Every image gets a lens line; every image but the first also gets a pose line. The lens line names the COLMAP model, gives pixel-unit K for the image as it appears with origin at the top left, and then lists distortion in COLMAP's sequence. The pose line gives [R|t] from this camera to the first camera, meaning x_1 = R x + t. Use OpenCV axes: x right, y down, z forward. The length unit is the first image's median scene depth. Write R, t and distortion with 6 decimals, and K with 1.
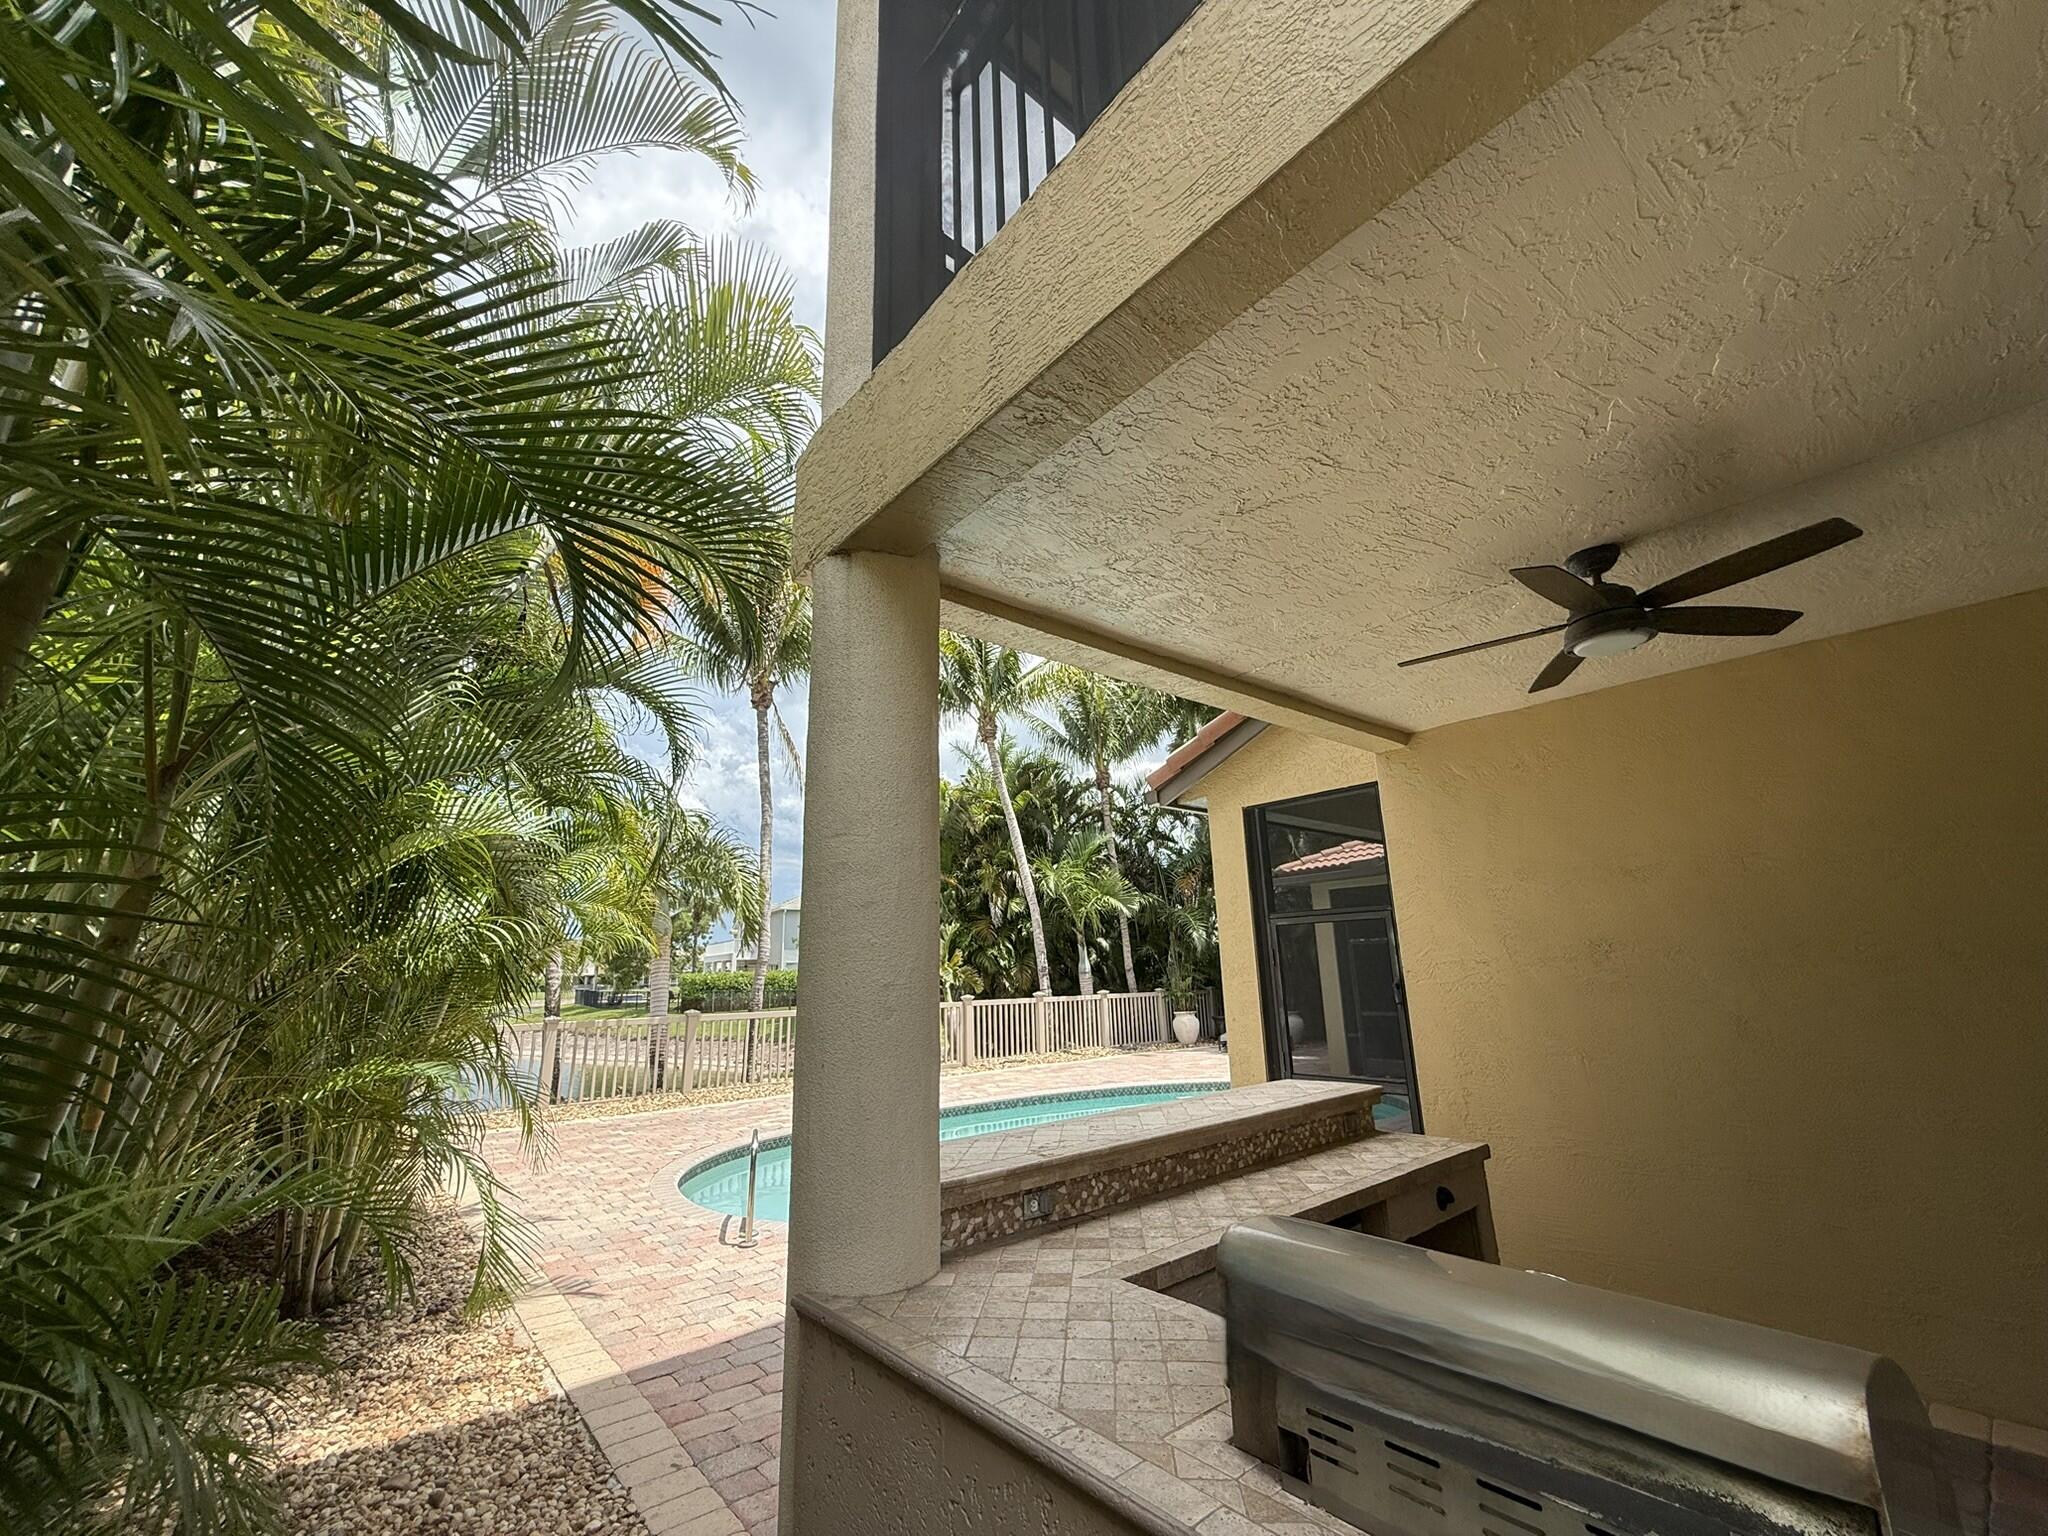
lens RADIAL K [[816.3, 0, 1025.1], [0, 816.3, 761.4], [0, 0, 1]] dist [-0.004205, -0.000020]
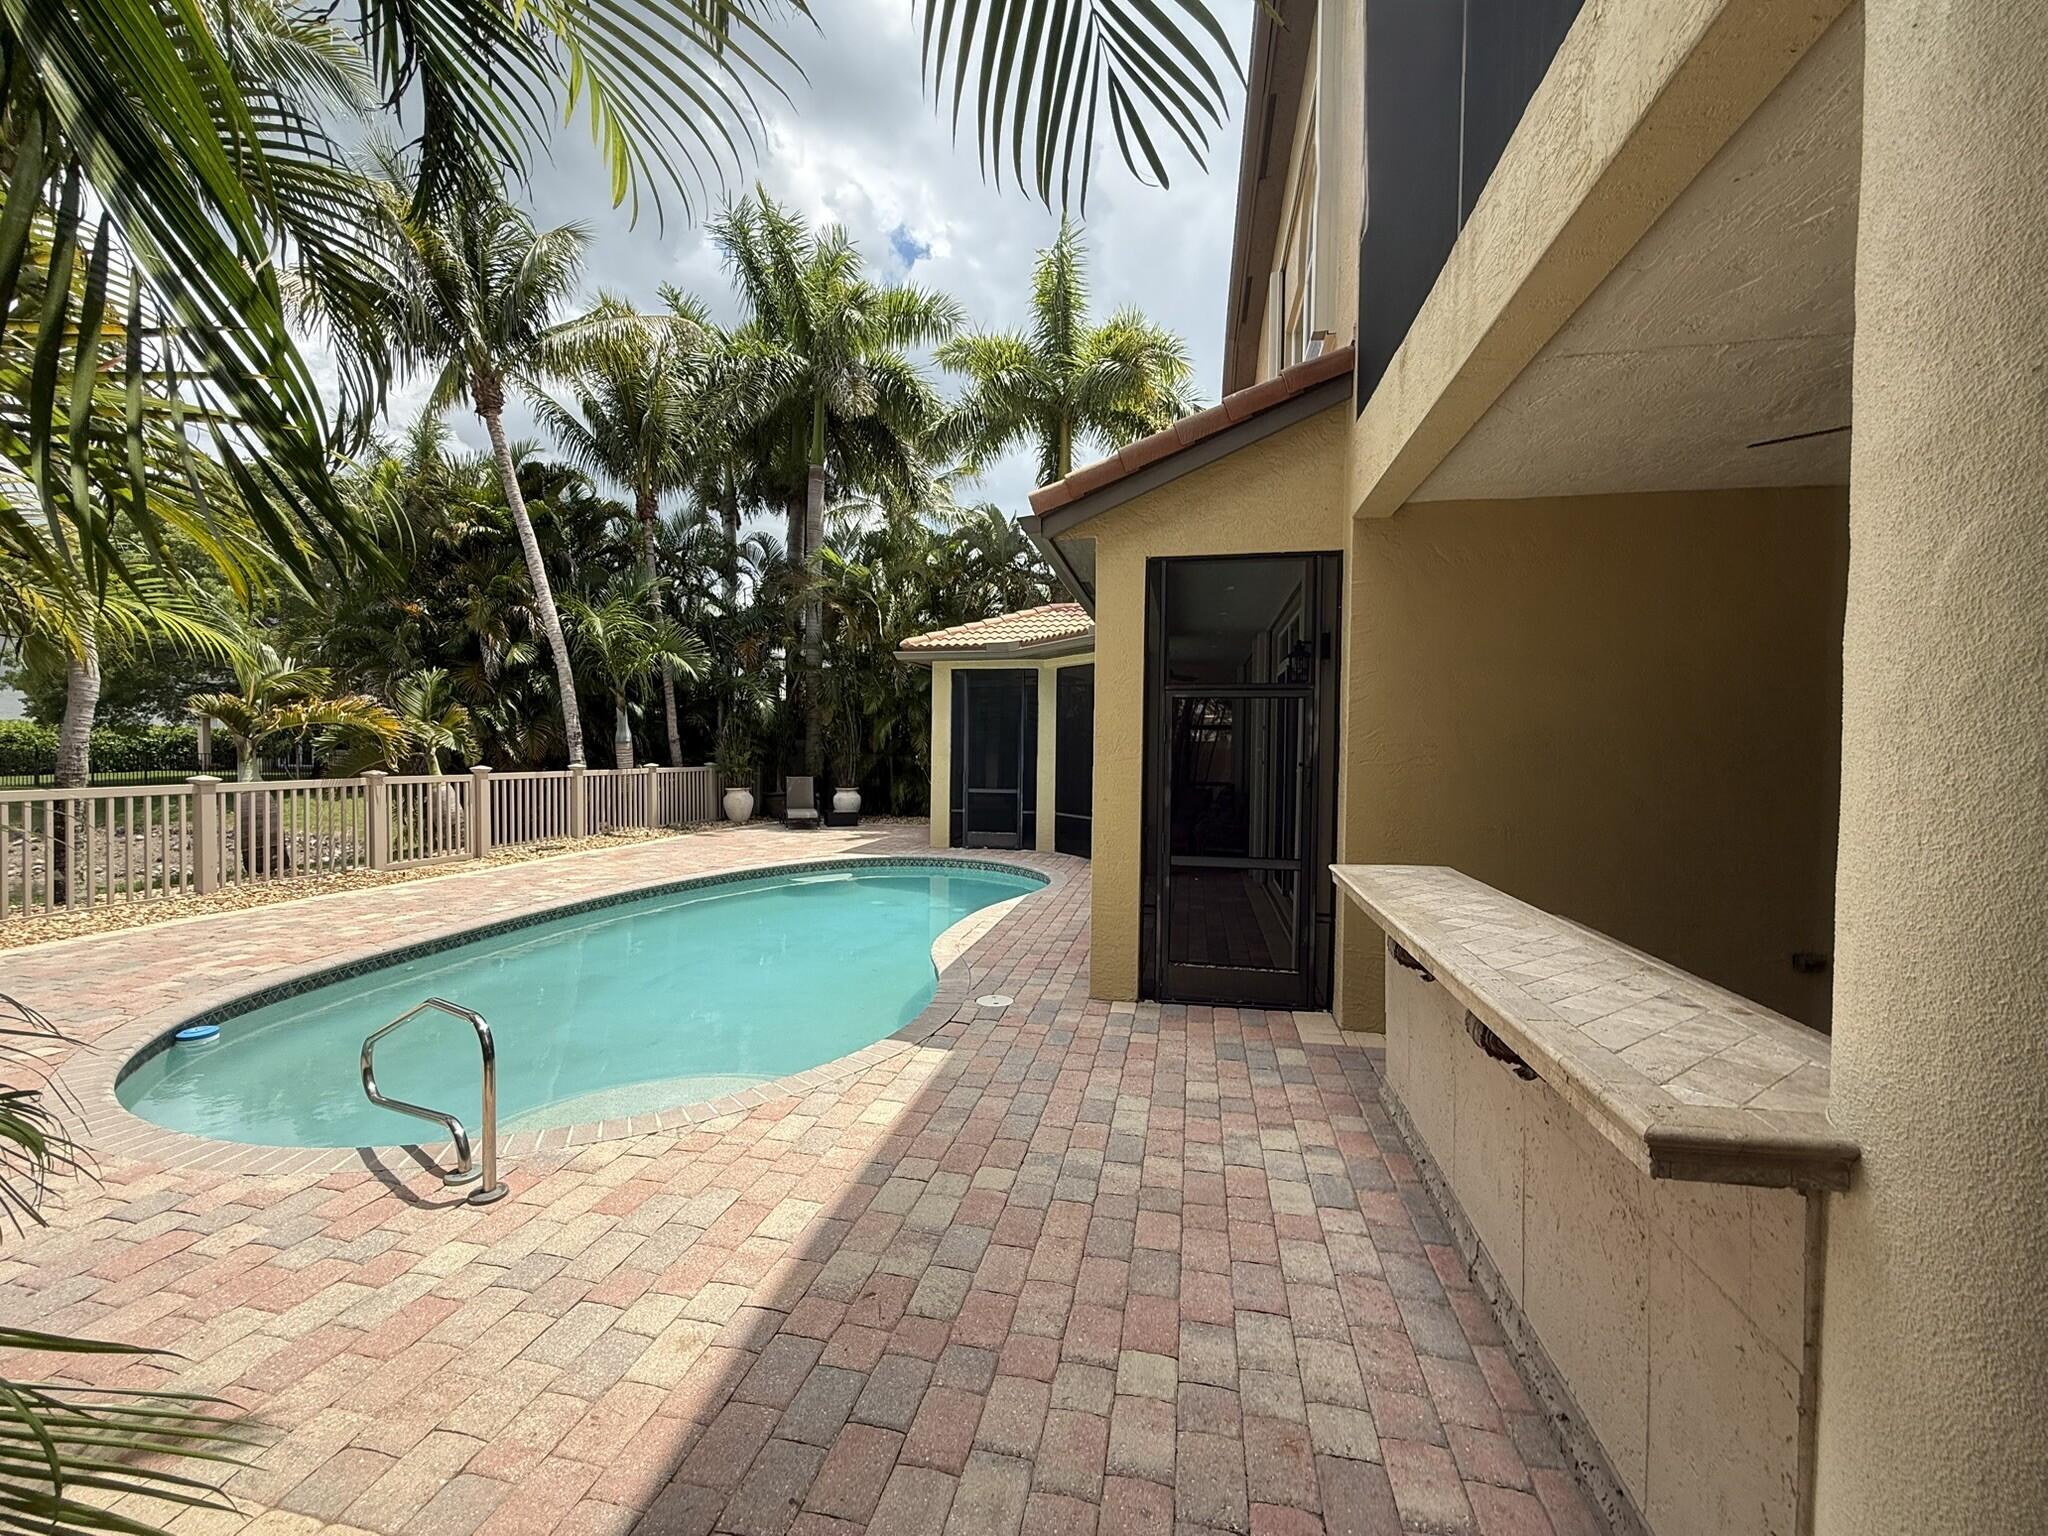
lens RADIAL K [[816.3, 0, 1031.3], [0, 816.3, 769.0], [0, 0, 1]] dist [-0.004205, -0.000020]
pose [[0.781814, 0.015583, 0.623316, -0.124149], [-0.184539, 0.960683, 0.207446, 0.040971], [-0.595577, -0.277210, 0.753951, 0.137272]]
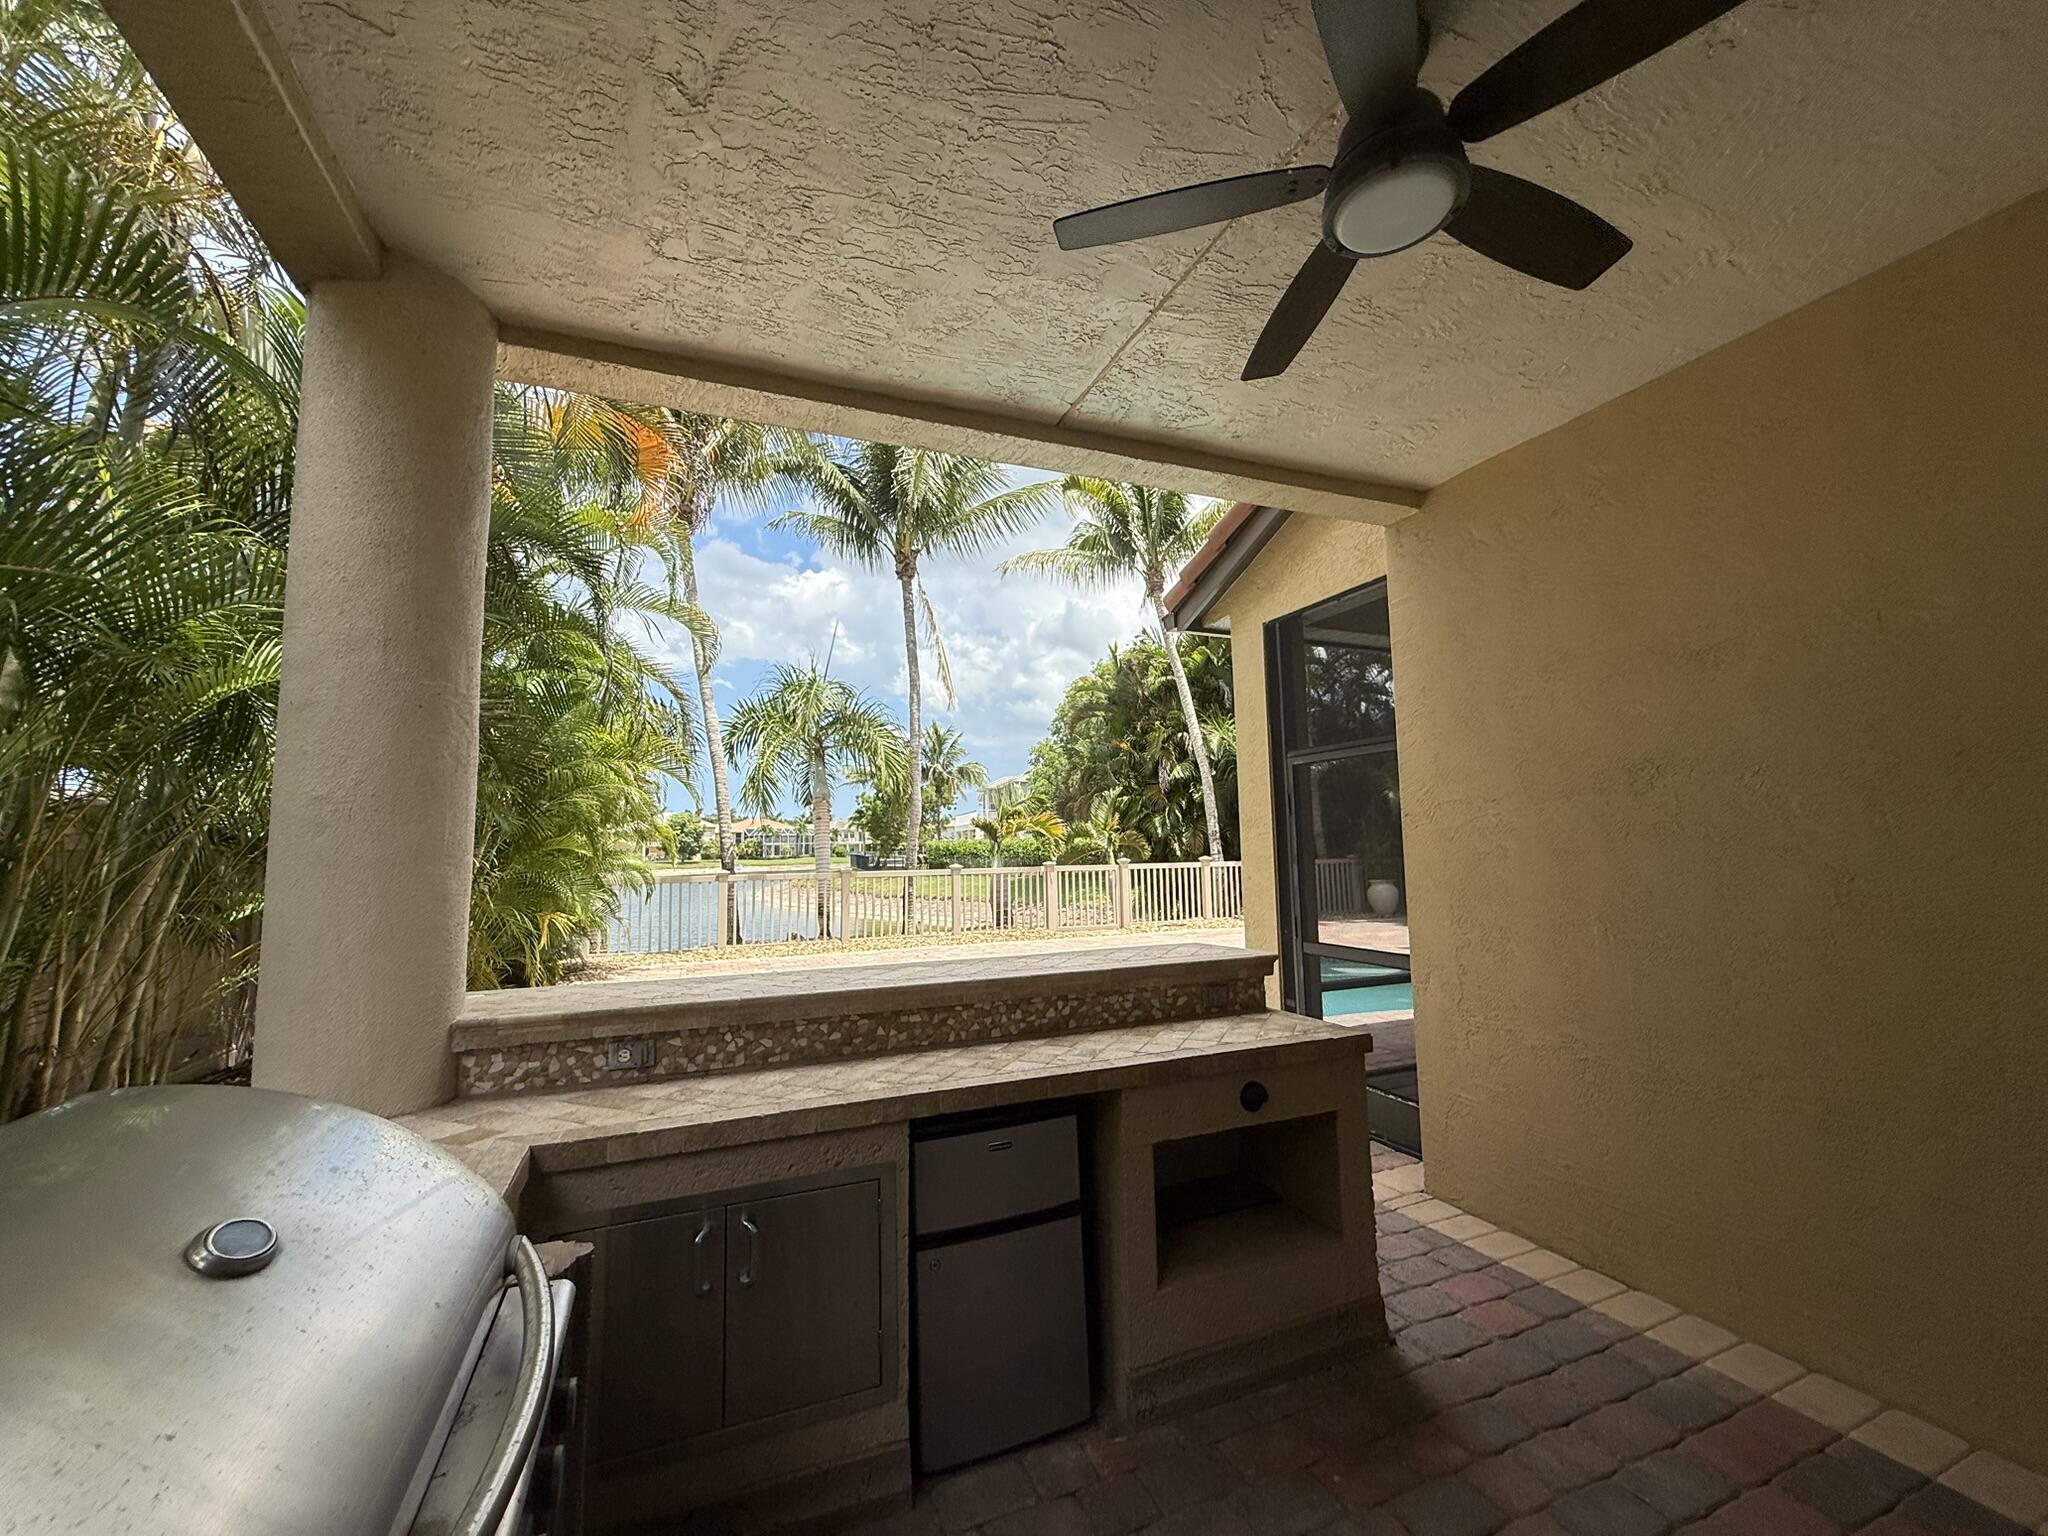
lens RADIAL K [[816.3, 0, 1021.9], [0, 816.3, 769.5], [0, 0, 1]] dist [-0.004205, -0.000020]
pose [[0.951972, -0.022551, -0.305353, 0.102009], [0.072029, 0.985790, 0.151753, 0.021319], [0.297592, -0.166459, 0.940069, 0.053637]]
